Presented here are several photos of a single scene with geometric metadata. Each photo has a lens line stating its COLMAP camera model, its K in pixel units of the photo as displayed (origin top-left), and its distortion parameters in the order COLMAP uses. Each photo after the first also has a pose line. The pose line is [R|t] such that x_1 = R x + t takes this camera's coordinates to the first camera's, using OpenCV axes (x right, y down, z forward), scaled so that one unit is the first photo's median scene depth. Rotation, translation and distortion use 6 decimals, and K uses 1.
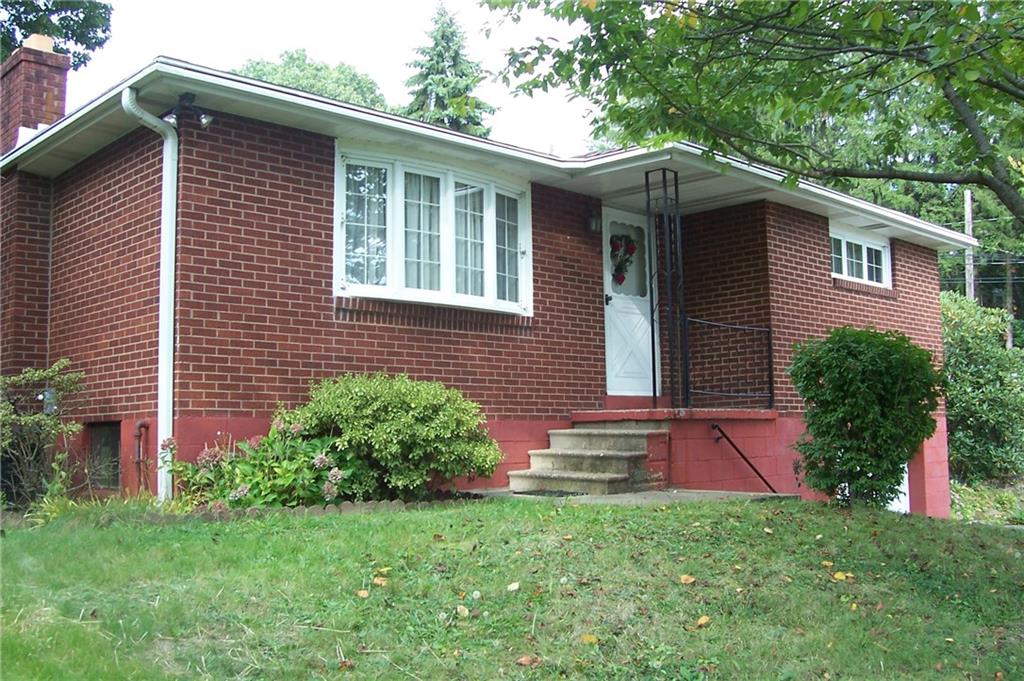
lens RADIAL K [[1046.8, 0, 512.0], [0, 1046.8, 340.5], [0, 0, 1]] dist [-0.199713, 0.191793]
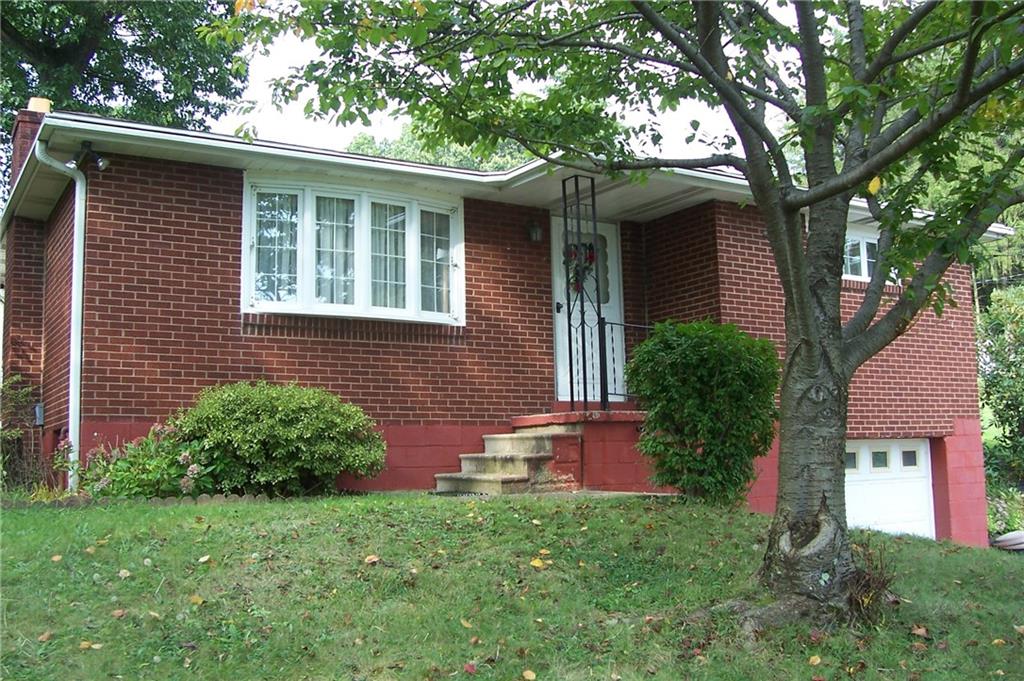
lens RADIAL K [[1046.8, 0, 512.0], [0, 1046.8, 340.5], [0, 0, 1]] dist [-0.199713, 0.191793]
pose [[0.976514, -0.034567, -0.212665, 0.324013], [0.029723, 0.999222, -0.025933, 0.022518], [0.213396, 0.019003, 0.976781, -0.009361]]
